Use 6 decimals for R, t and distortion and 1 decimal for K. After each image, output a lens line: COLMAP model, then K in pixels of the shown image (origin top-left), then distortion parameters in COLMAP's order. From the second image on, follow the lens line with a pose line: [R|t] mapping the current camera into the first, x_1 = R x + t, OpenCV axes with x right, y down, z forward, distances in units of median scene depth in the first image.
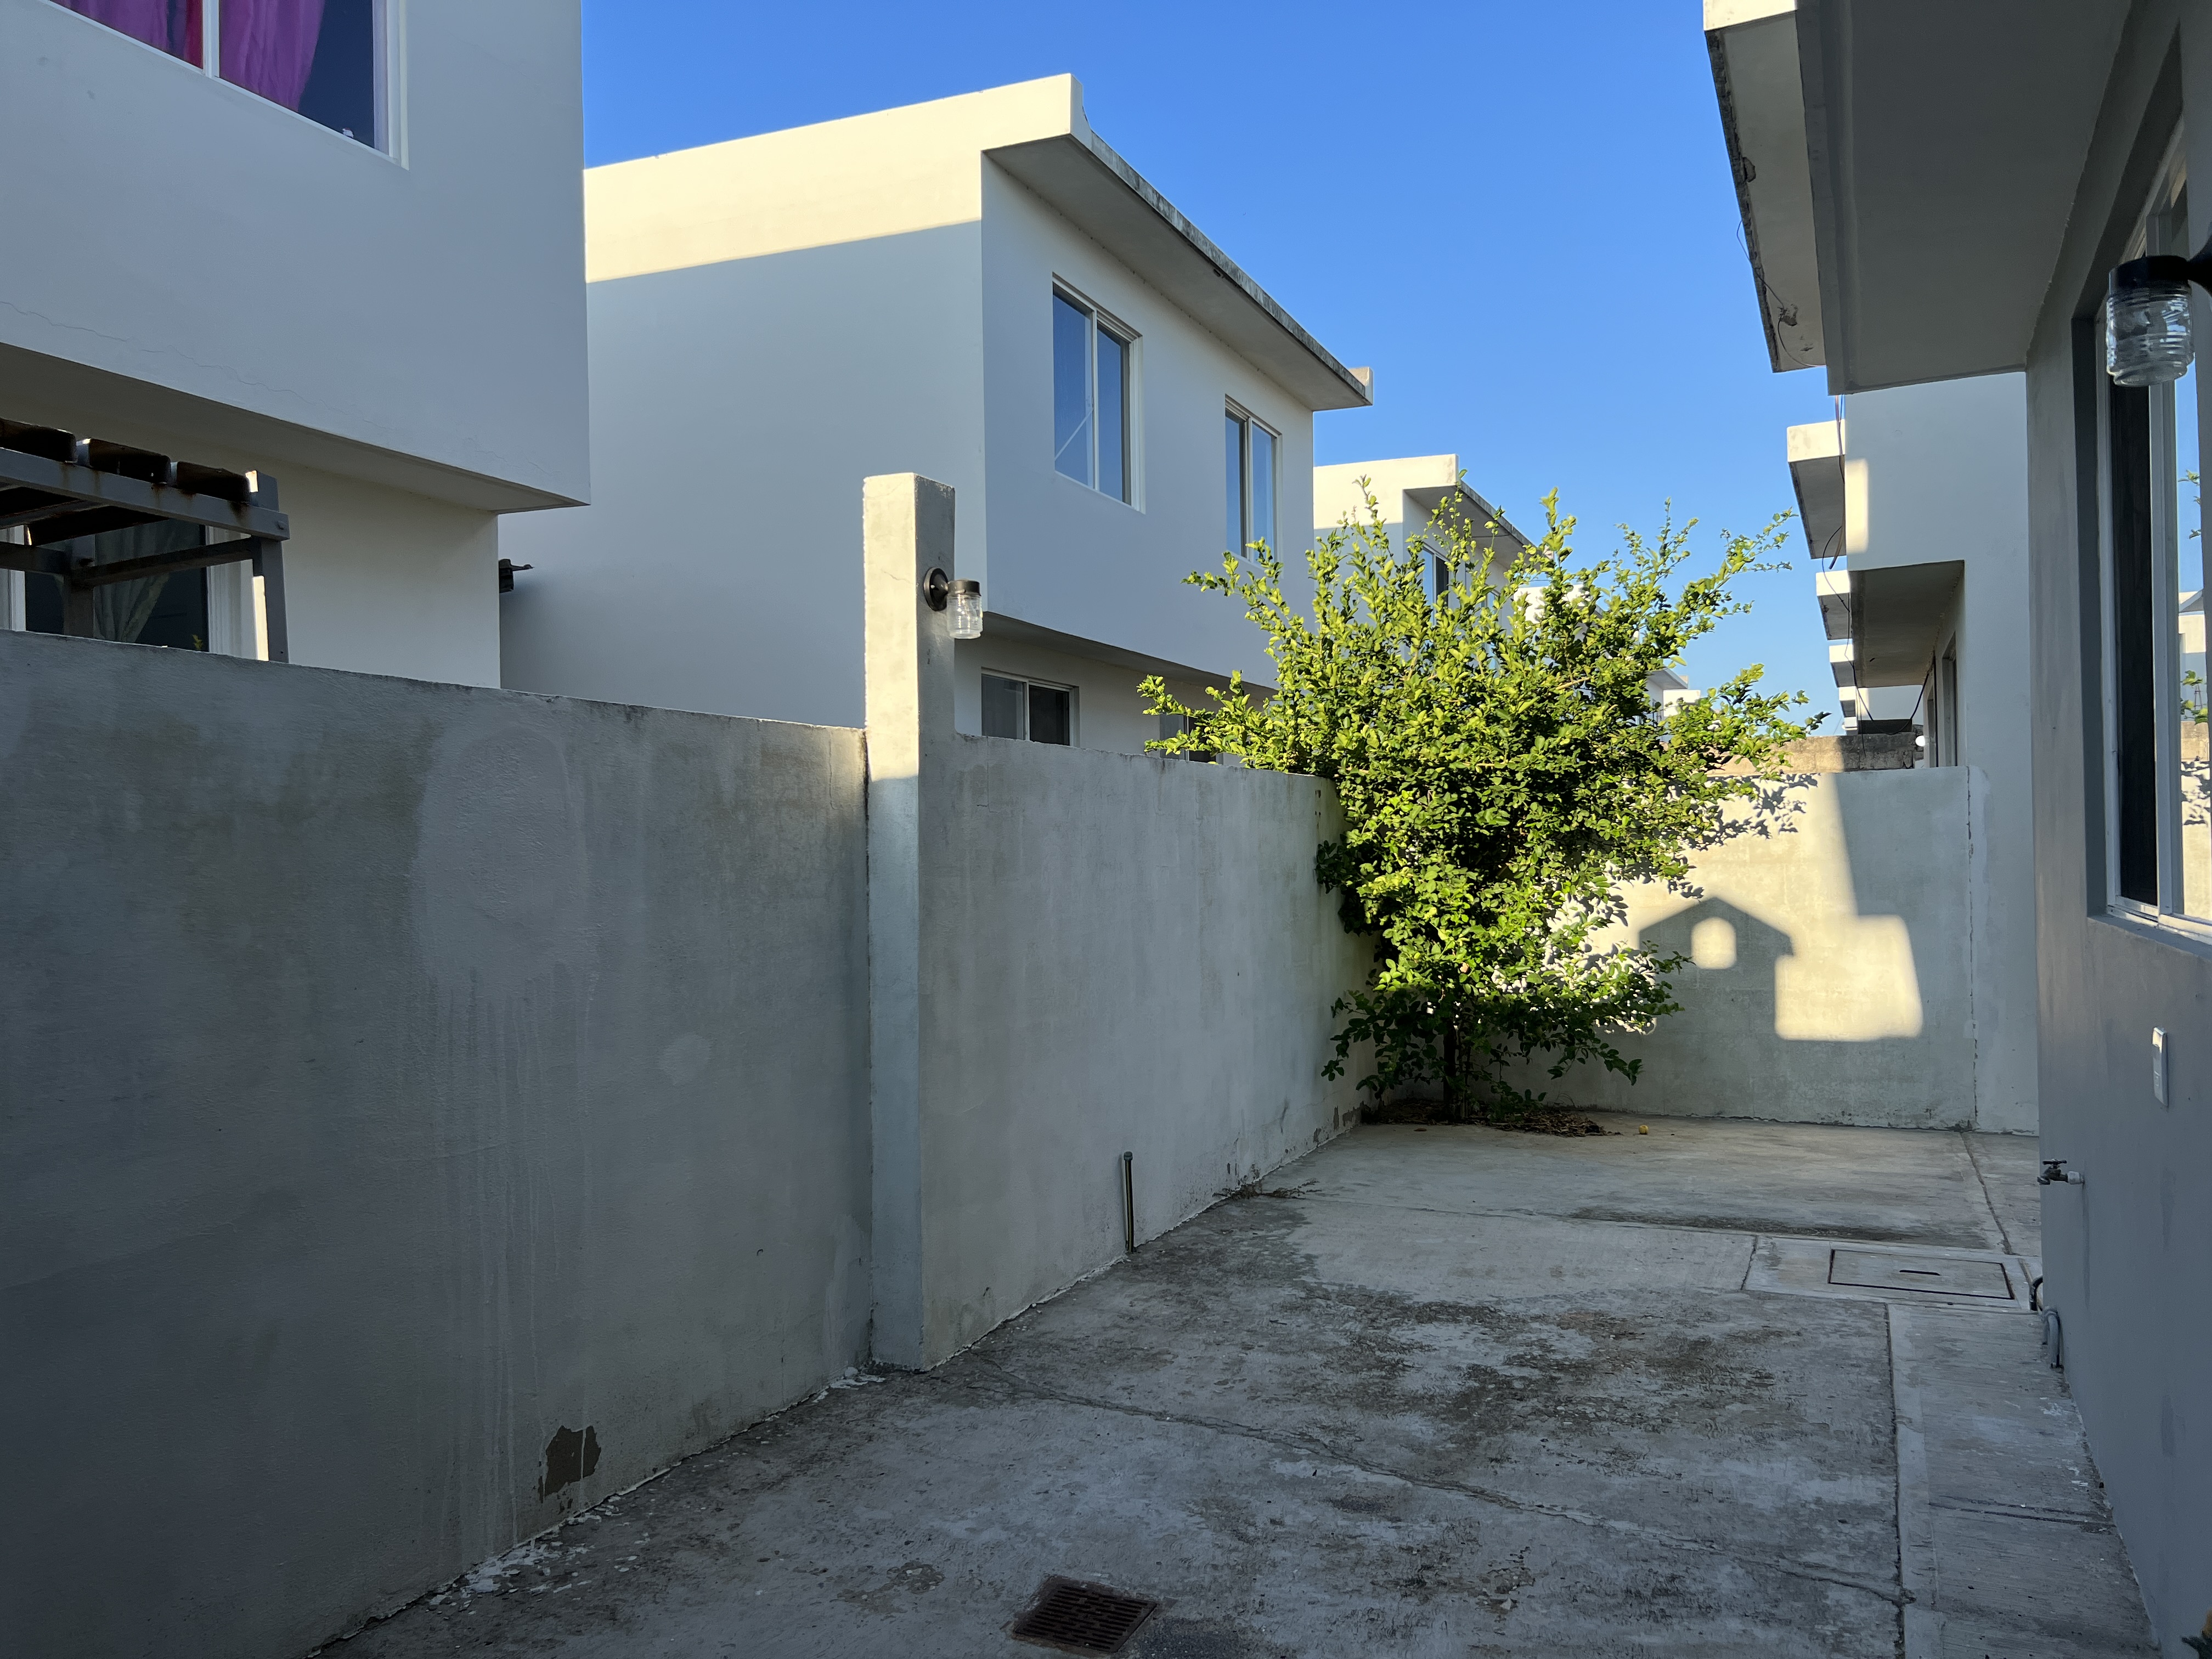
lens RADIAL K [[1699.4, 0, 1106.0], [0, 1699.4, 829.5], [0, 0, 1]] dist [0.025195, 0.003126]
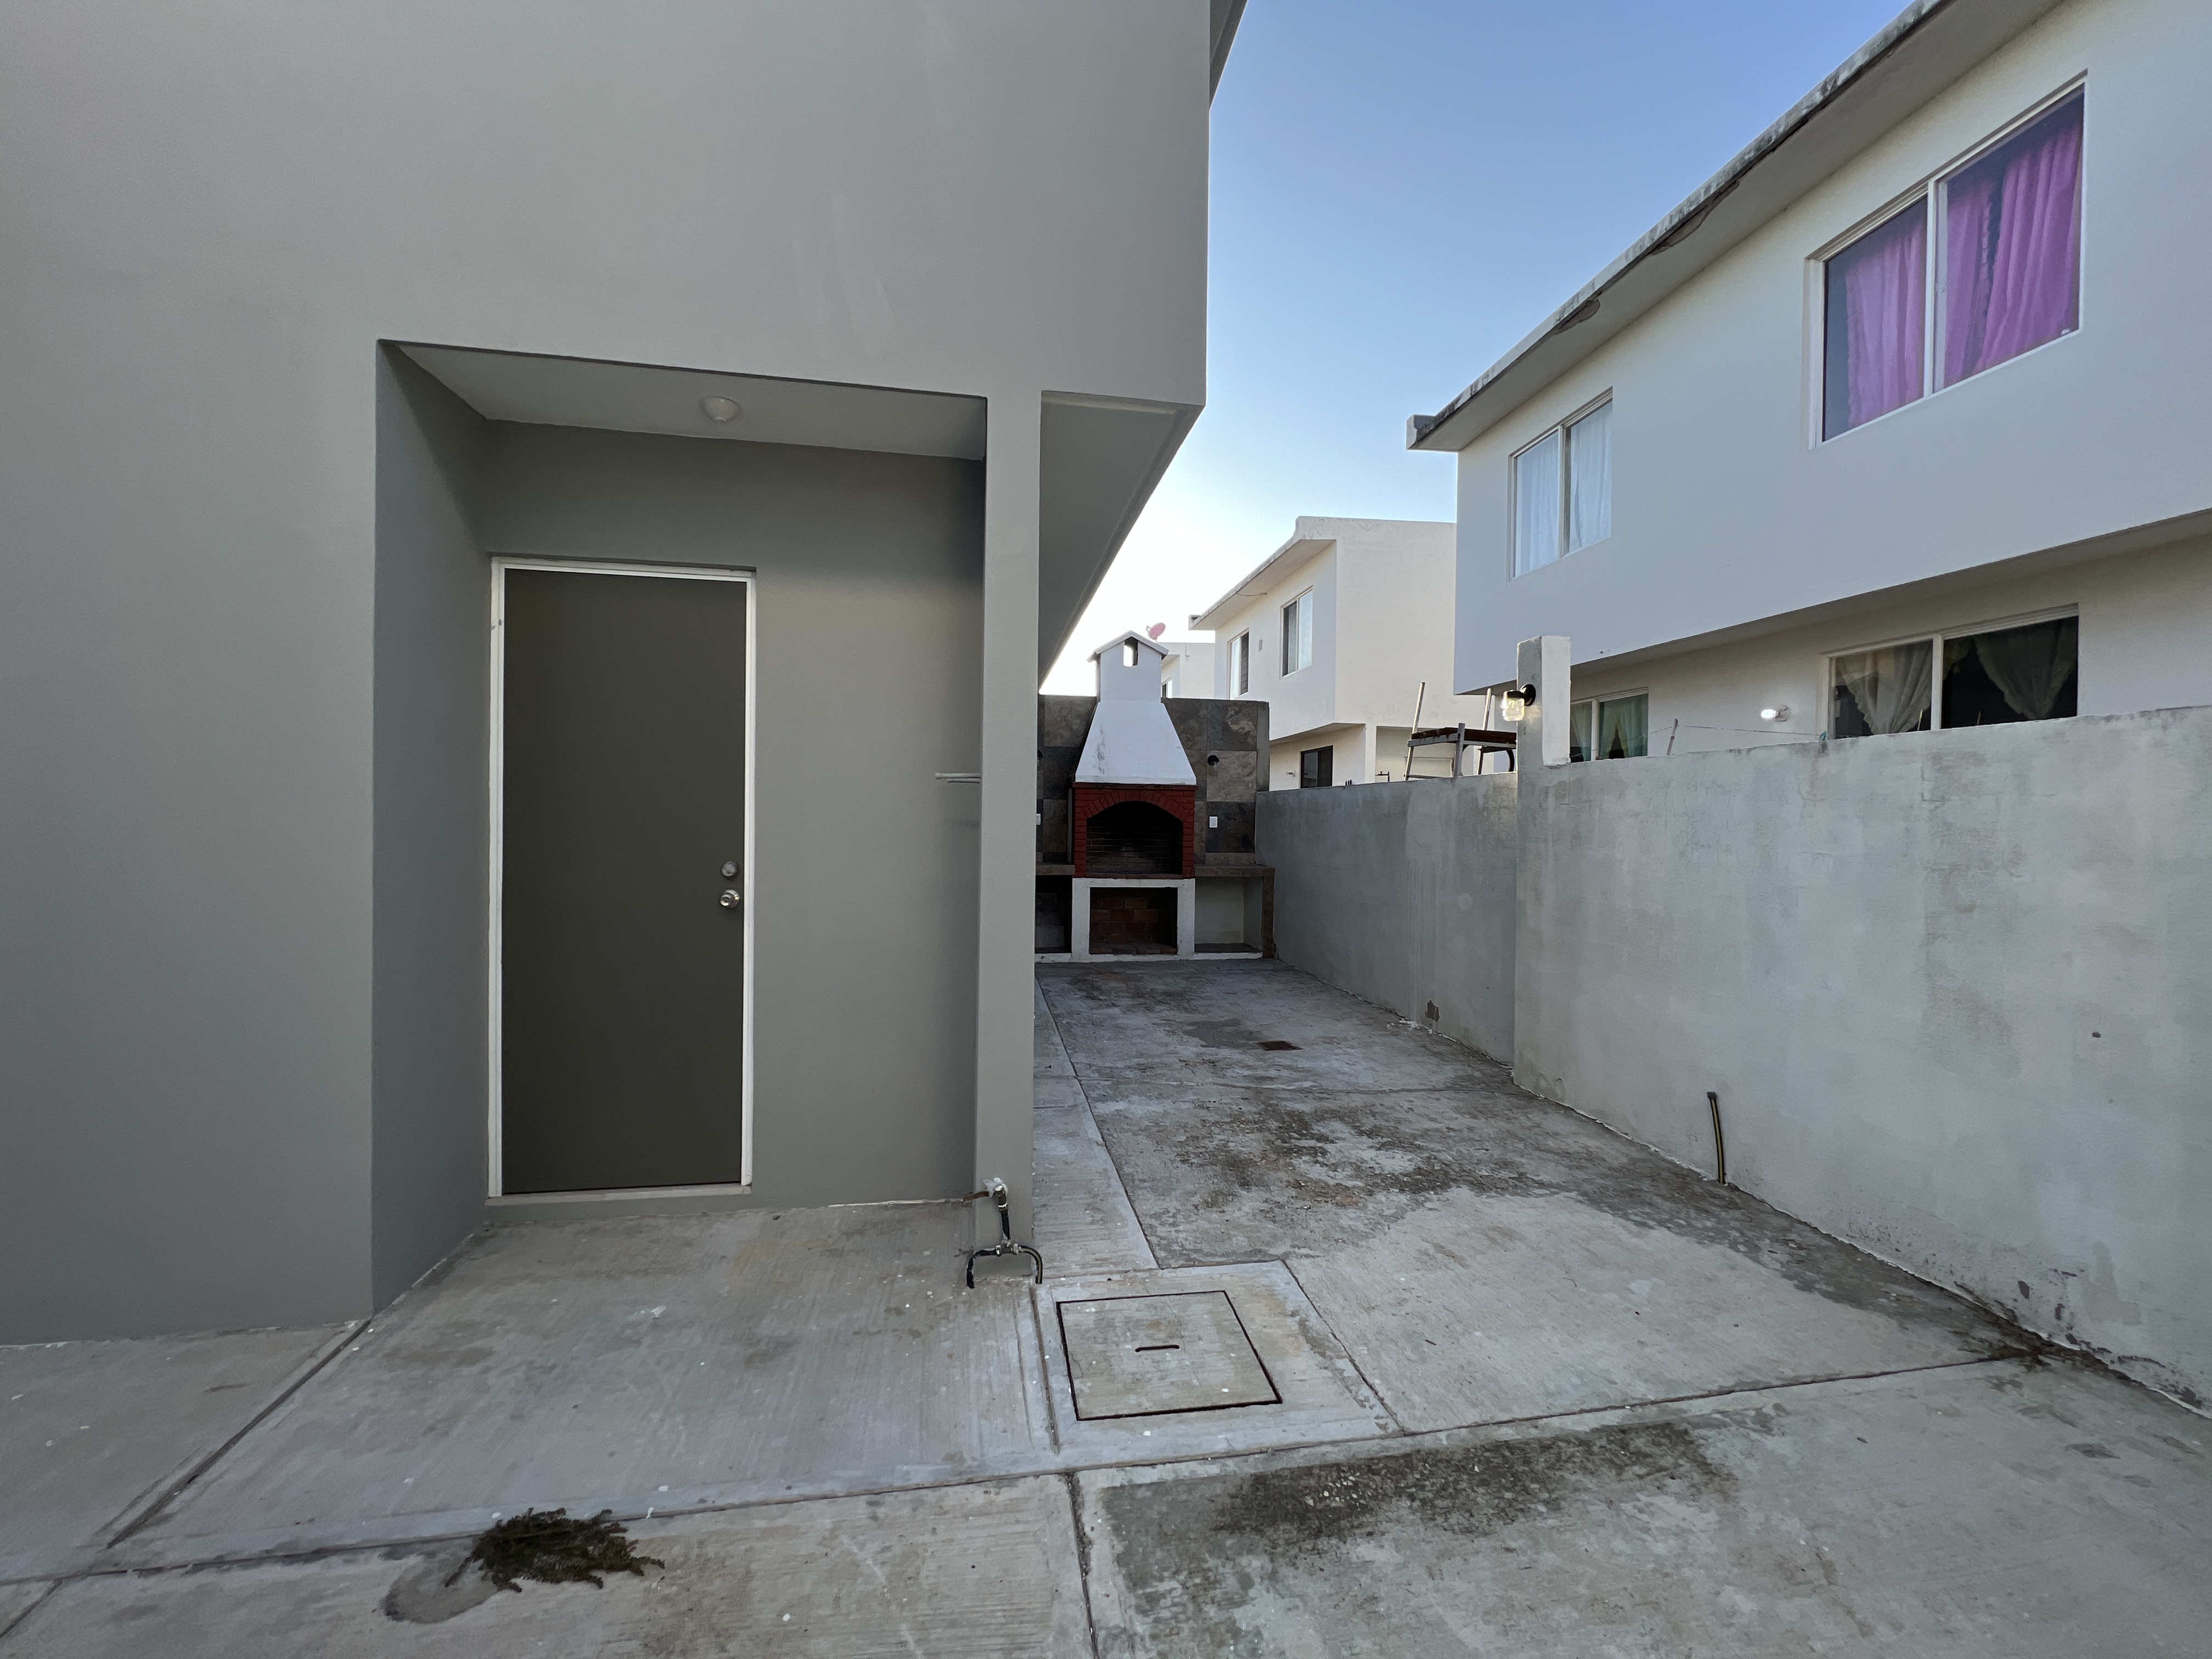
lens RADIAL K [[889.6, 0, 1112.5], [0, 889.6, 831.0], [0, 0, 1]] dist [-0.002336, 0.000425]
pose [[-0.836088, 0.009929, -0.548505, 0.896299], [0.005810, 0.999940, 0.009243, 0.002477], [0.548564, 0.004541, -0.836096, 1.659257]]
